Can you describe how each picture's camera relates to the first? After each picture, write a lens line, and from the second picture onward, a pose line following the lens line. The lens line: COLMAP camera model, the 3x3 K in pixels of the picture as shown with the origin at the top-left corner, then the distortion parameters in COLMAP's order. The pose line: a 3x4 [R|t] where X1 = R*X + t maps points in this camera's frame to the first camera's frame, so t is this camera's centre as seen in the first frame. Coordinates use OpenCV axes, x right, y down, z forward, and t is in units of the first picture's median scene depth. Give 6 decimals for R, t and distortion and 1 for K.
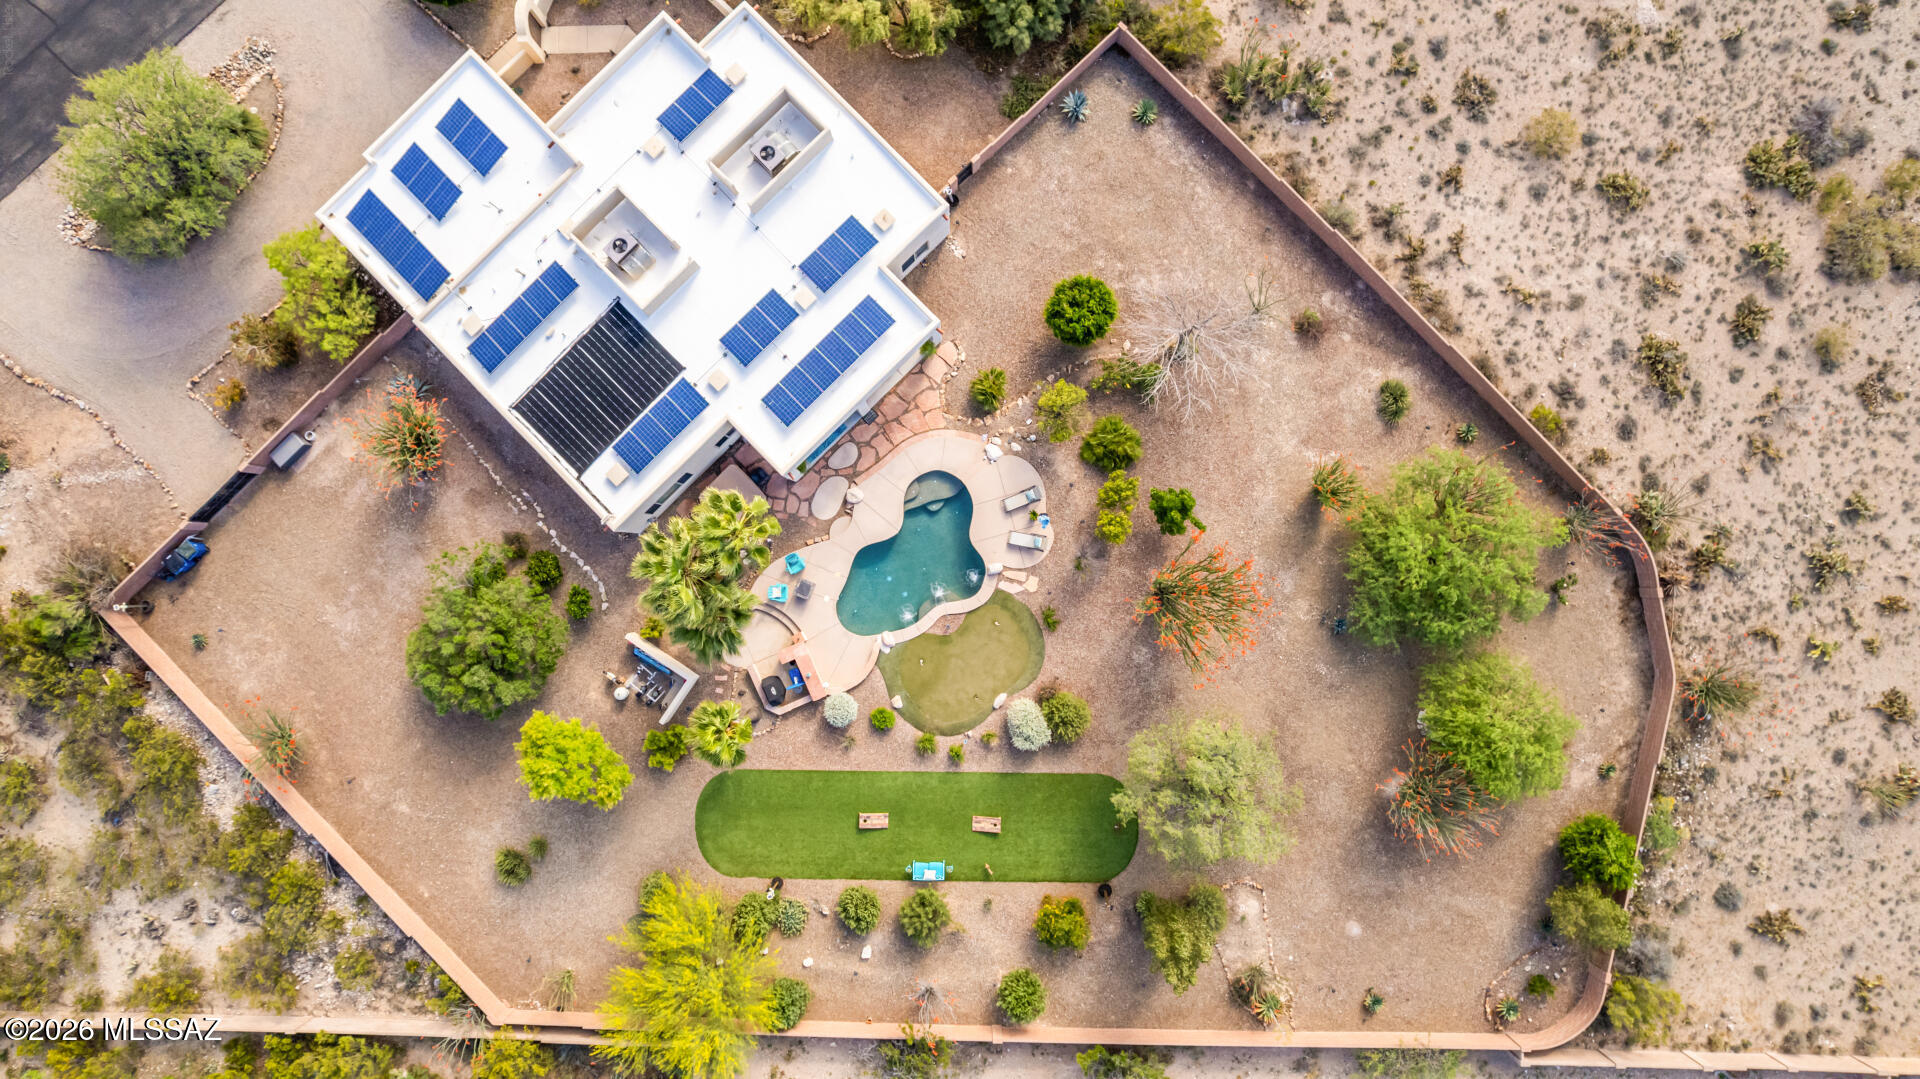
lens RADIAL K [[1229.8, 0, 962.5], [0, 1229.8, 530.9], [0, 0, 1]] dist [-0.079397, 0.072349]
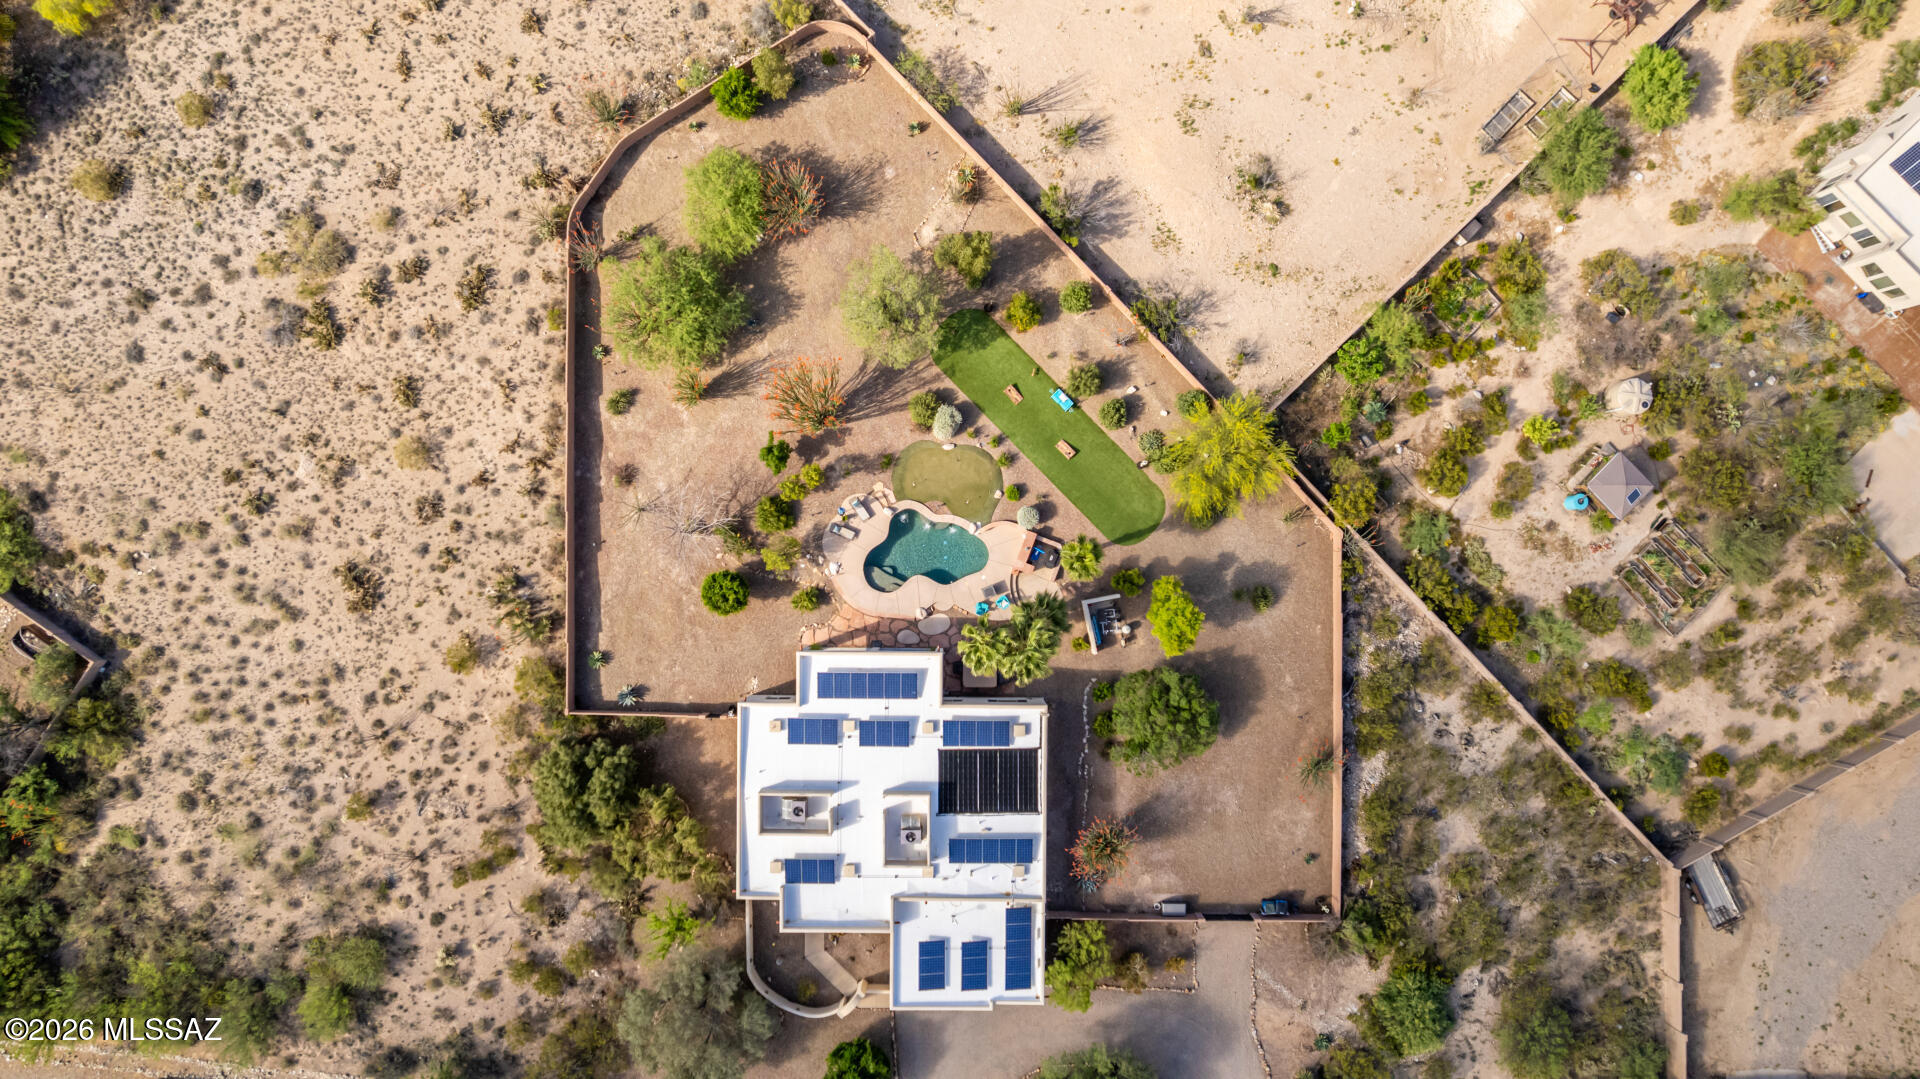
lens RADIAL K [[1229.8, 0, 962.5], [0, 1229.8, 530.9], [0, 0, 1]] dist [-0.079397, 0.072349]
pose [[-0.708986, -0.705044, 0.015872, -0.076962], [0.705045, -0.708122, 0.038401, 0.019767], [-0.015835, 0.038416, 0.999136, -0.489206]]
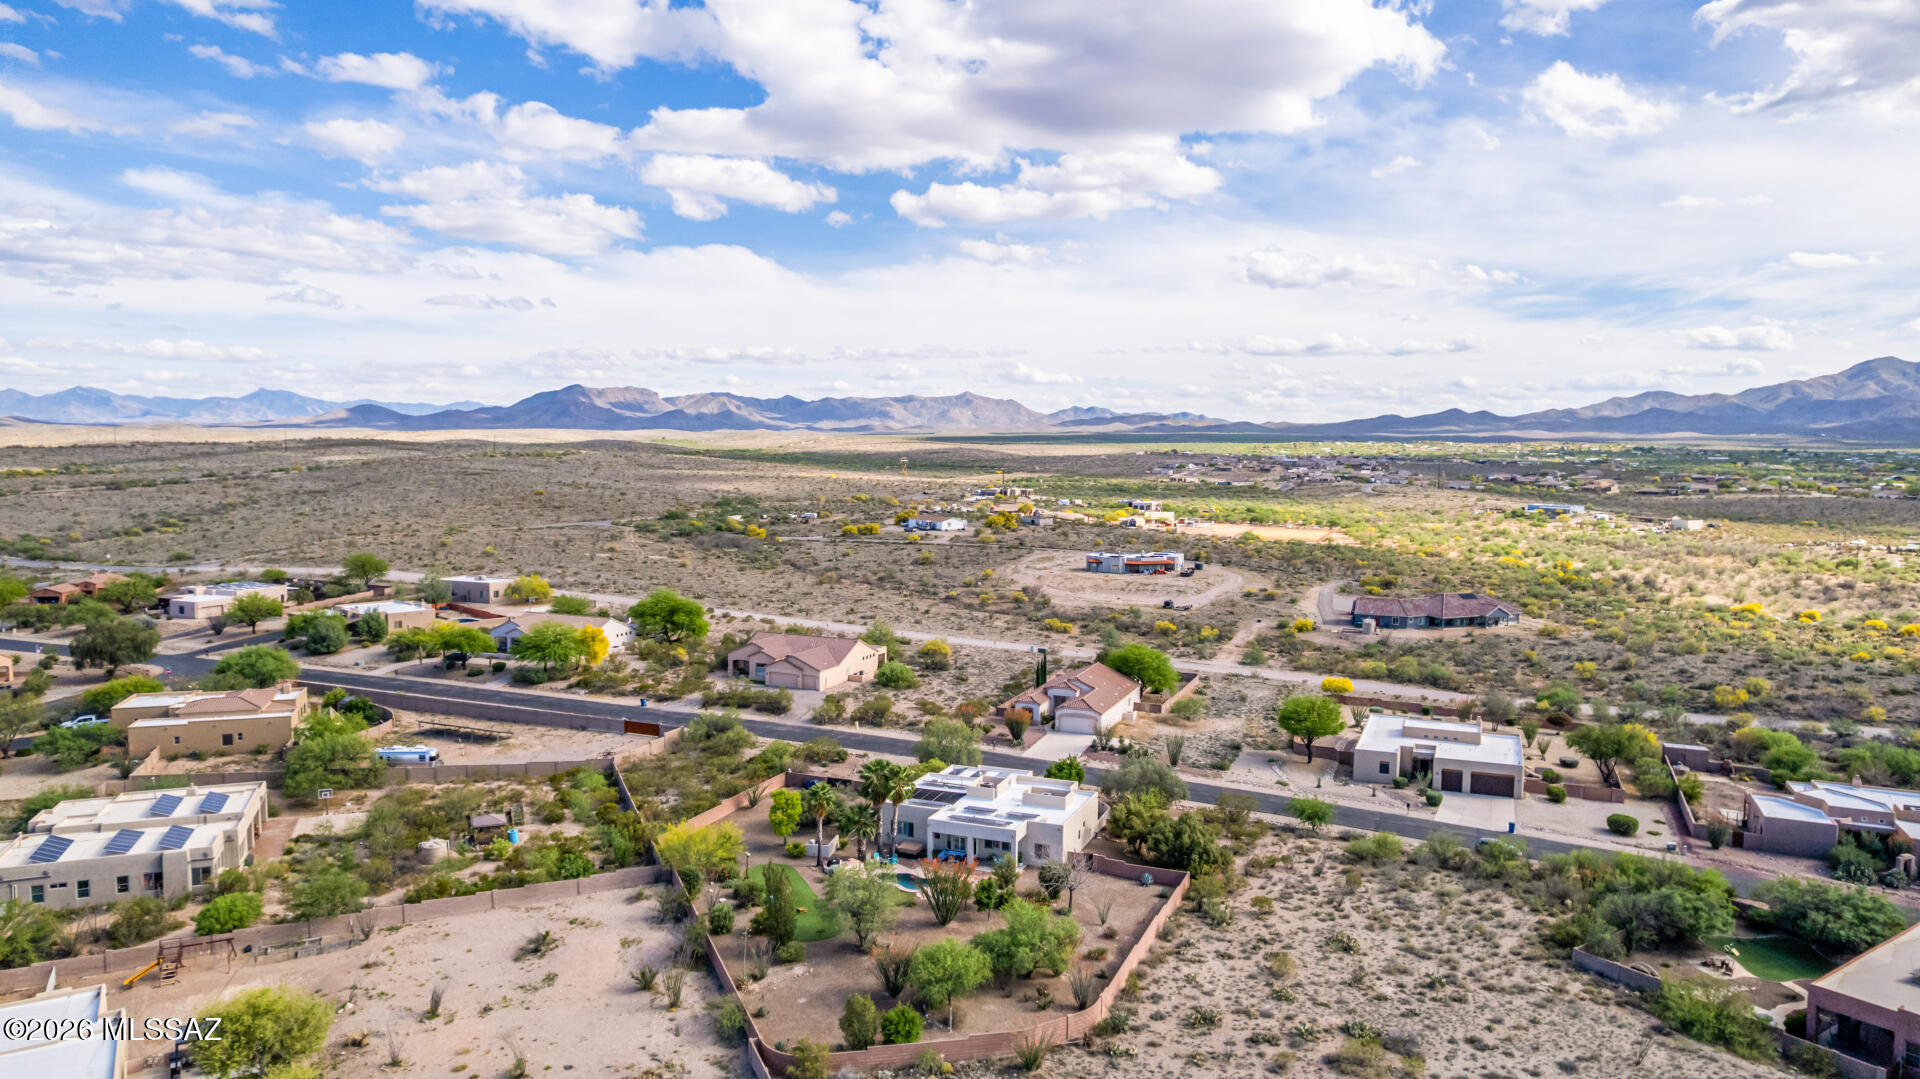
lens RADIAL K [[1229.8, 0, 962.5], [0, 1229.8, 530.9], [0, 0, 1]] dist [-0.079397, 0.072349]
pose [[0.403026, 0.072184, -0.912337, 1.855054], [-0.915096, 0.045962, -0.400609, 0.756722], [0.013015, 0.996332, 0.084579, 0.233704]]
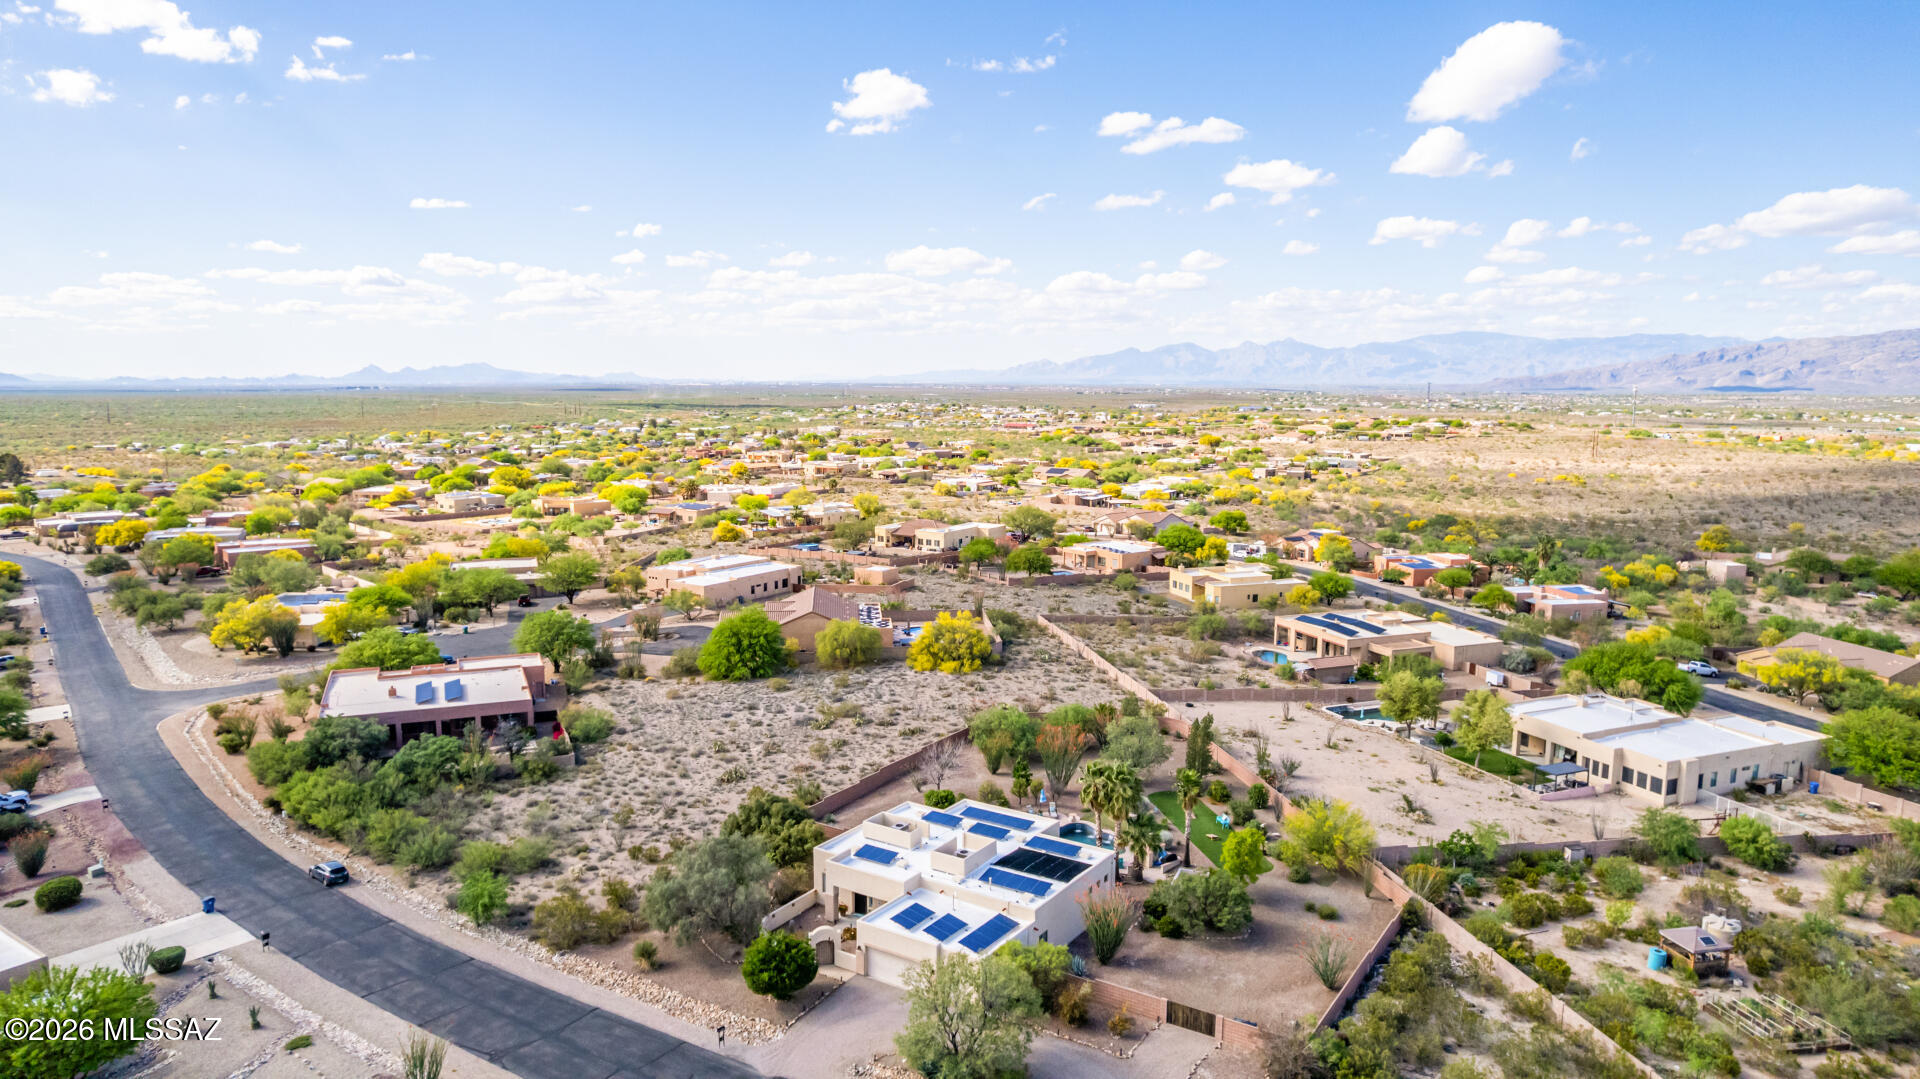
lens RADIAL K [[1229.8, 0, 962.5], [0, 1229.8, 530.9], [0, 0, 1]] dist [-0.079397, 0.072349]
pose [[-0.219554, -0.126128, 0.967413, -1.821297], [0.975104, 0.003272, 0.221726, -0.591432], [-0.031131, 0.992009, 0.122269, 0.286253]]
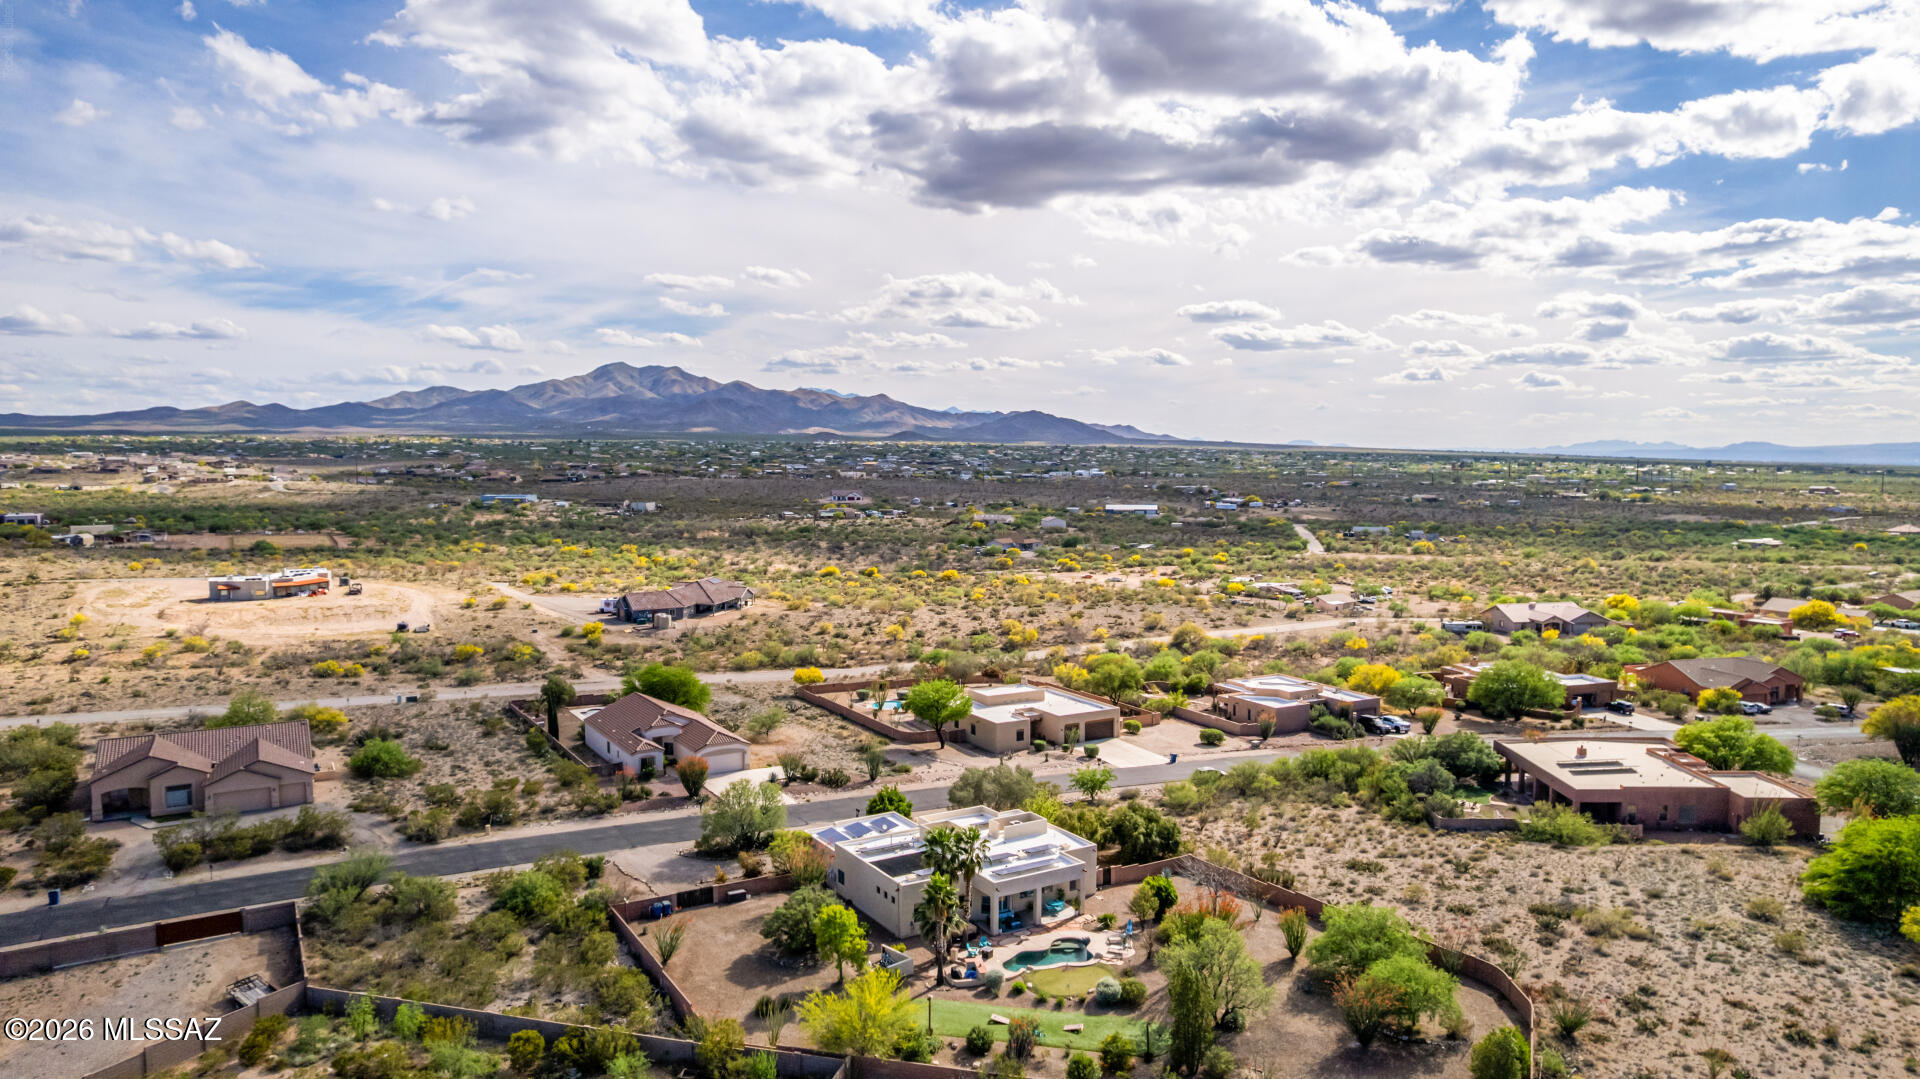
lens RADIAL K [[1229.8, 0, 962.5], [0, 1229.8, 530.9], [0, 0, 1]] dist [-0.079397, 0.072349]
pose [[0.975158, 0.021293, -0.220486, 0.201374], [-0.221512, 0.094404, -0.970577, 1.666507], [0.000148, 0.995306, 0.096776, 0.243585]]
